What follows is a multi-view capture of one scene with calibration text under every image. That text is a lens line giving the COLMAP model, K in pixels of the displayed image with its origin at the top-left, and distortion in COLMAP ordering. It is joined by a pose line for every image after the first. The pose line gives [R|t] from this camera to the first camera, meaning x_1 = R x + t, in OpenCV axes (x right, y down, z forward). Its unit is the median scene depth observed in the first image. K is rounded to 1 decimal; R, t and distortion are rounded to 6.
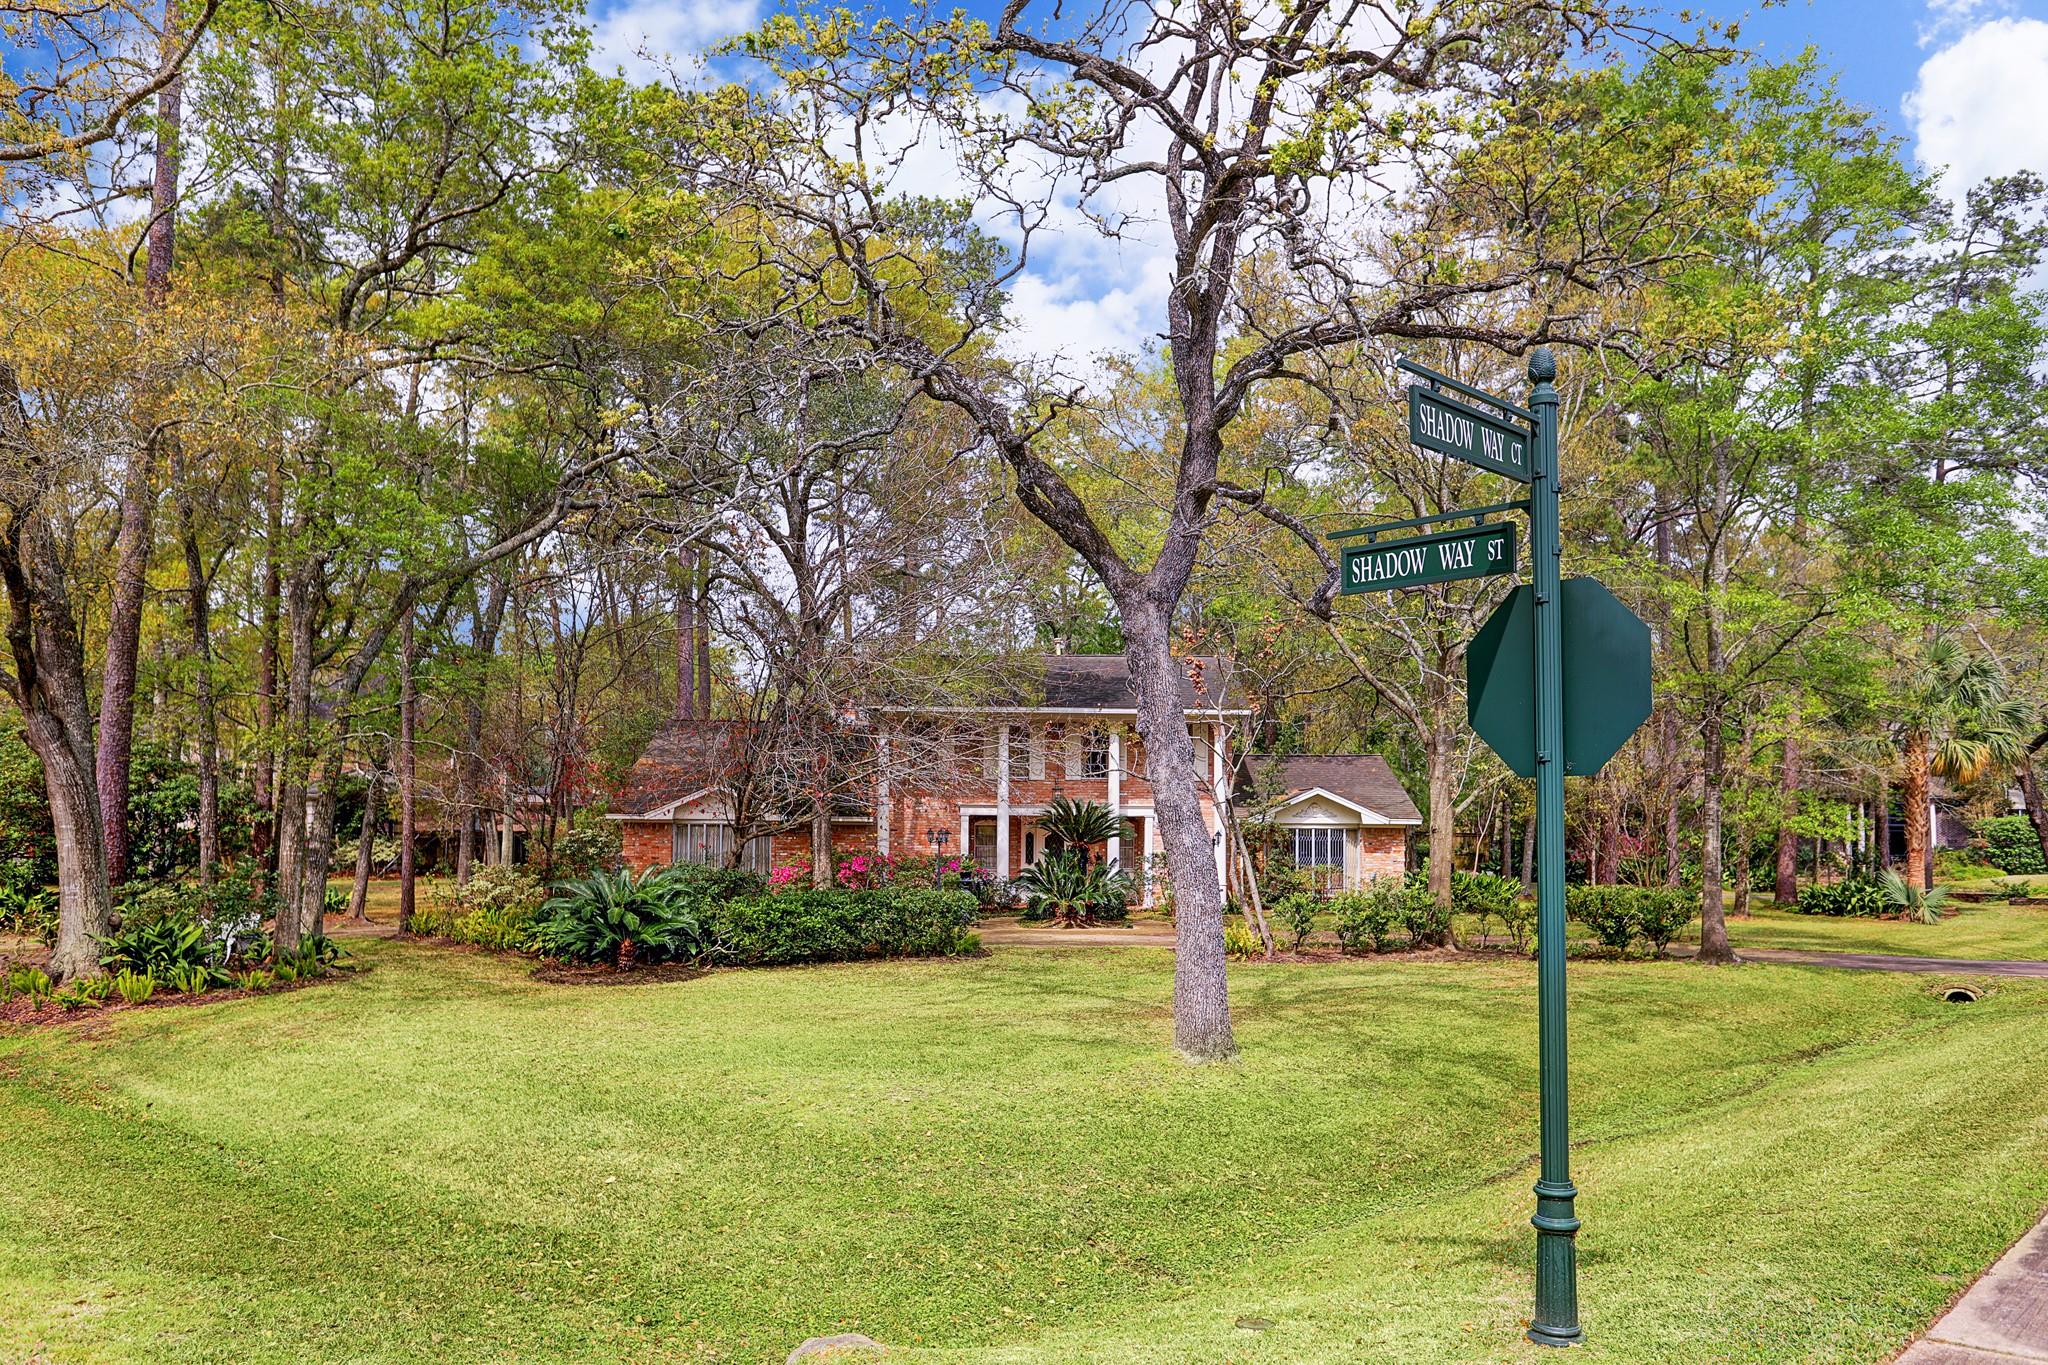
lens RADIAL K [[1543.9, 0, 1024.0], [0, 1543.9, 682.5], [0, 0, 1]] dist [0.025228, 0.003941]
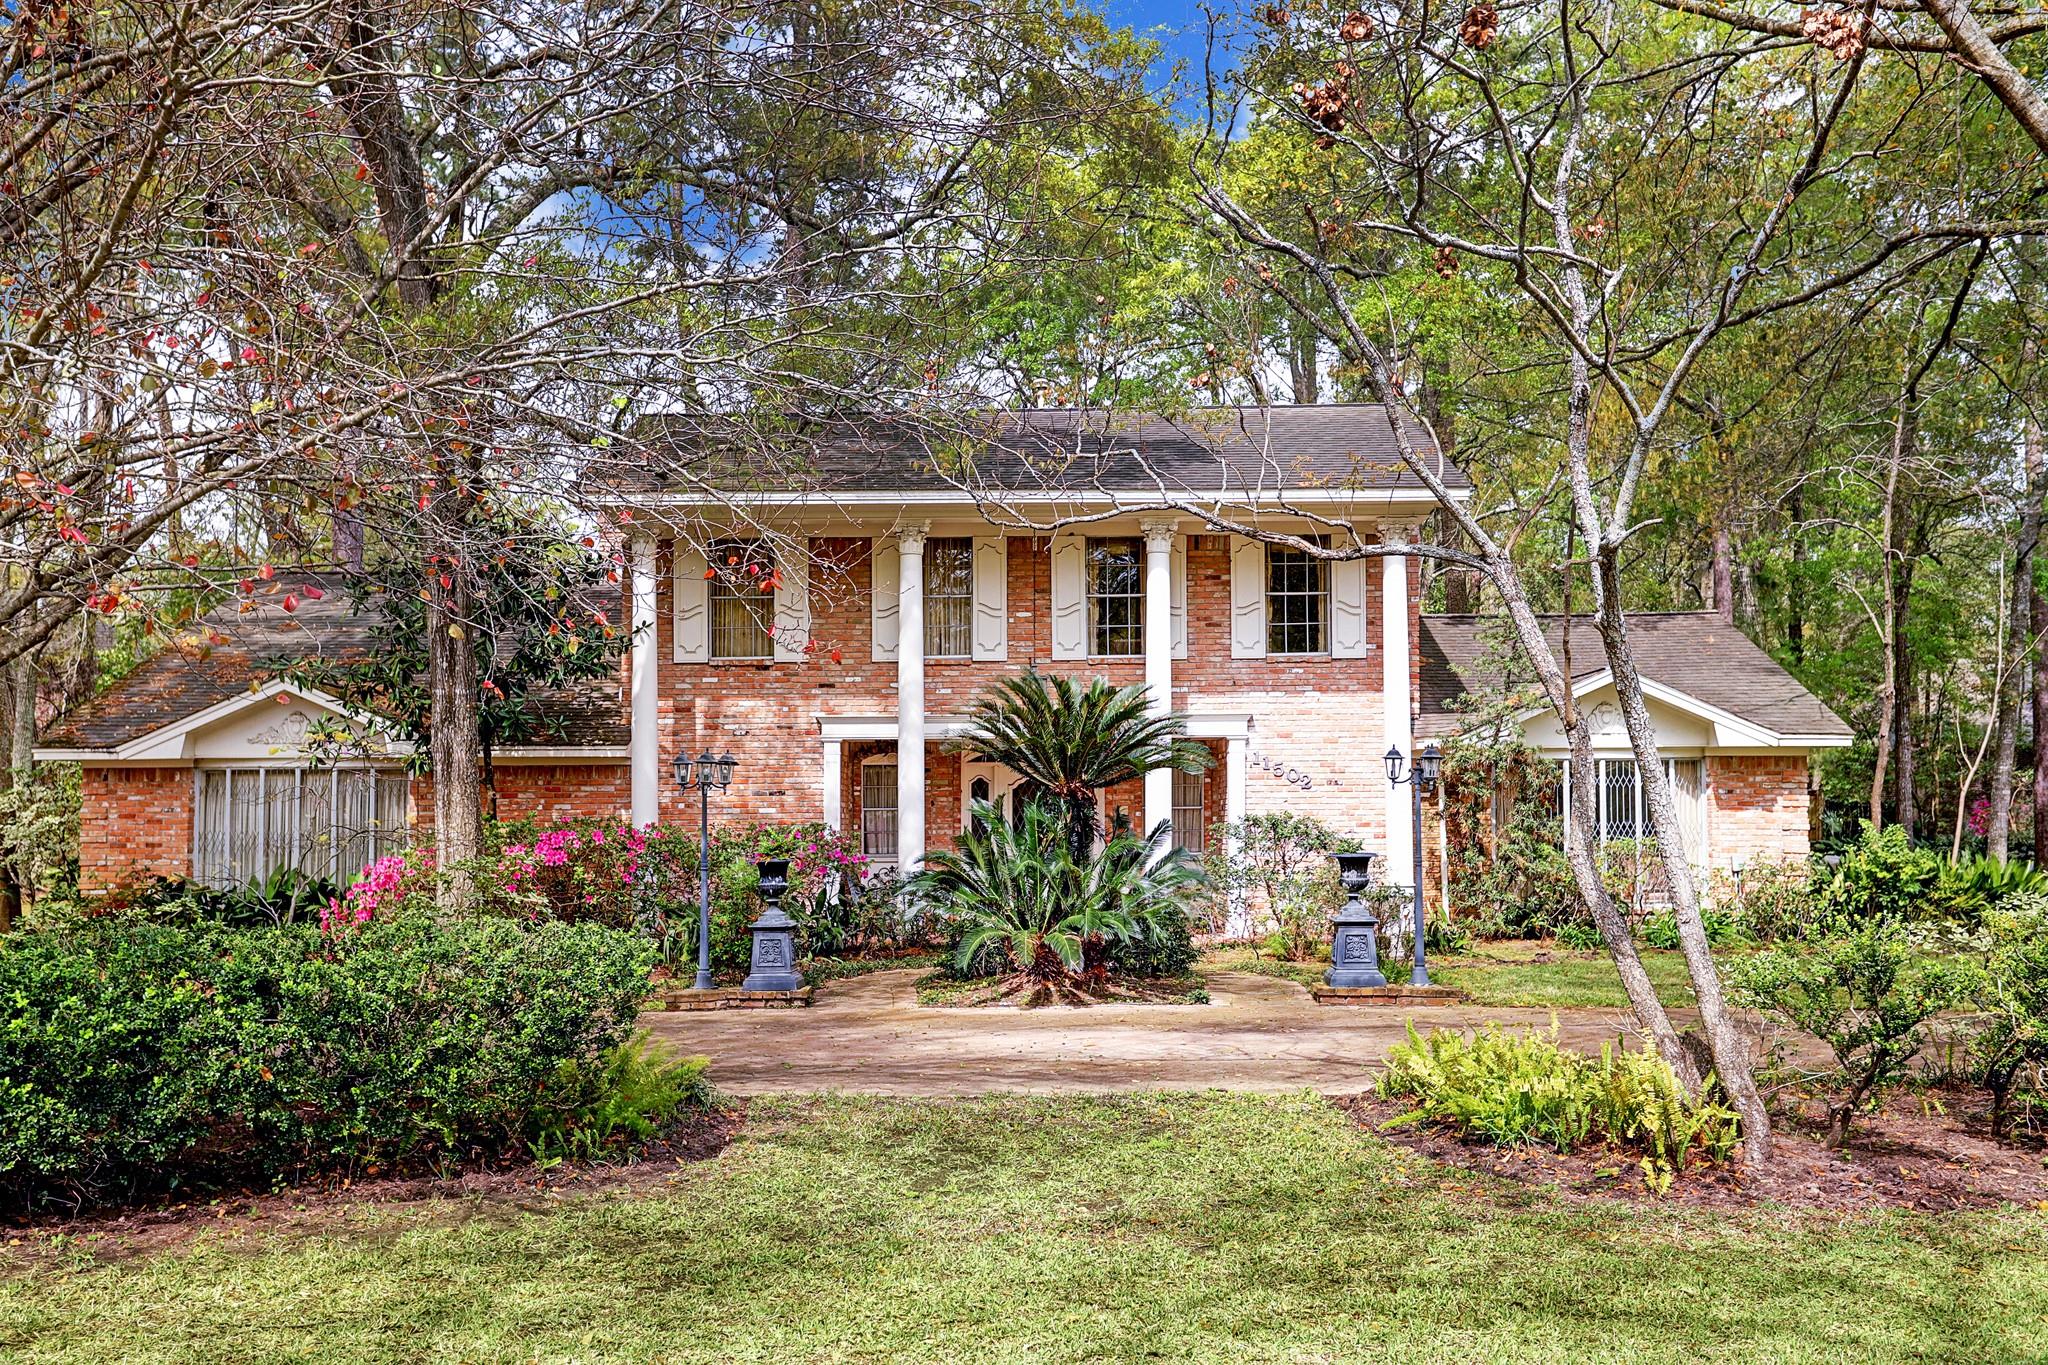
lens RADIAL K [[2105.3, 0, 1024.0], [0, 2105.3, 682.5], [0, 0, 1]] dist [0.038048, 0.014934]
pose [[0.999876, -0.012642, -0.009424, 0.026740], [0.012952, 0.999351, 0.033599, 0.053740], [0.008993, -0.033717, 0.999391, 0.418127]]
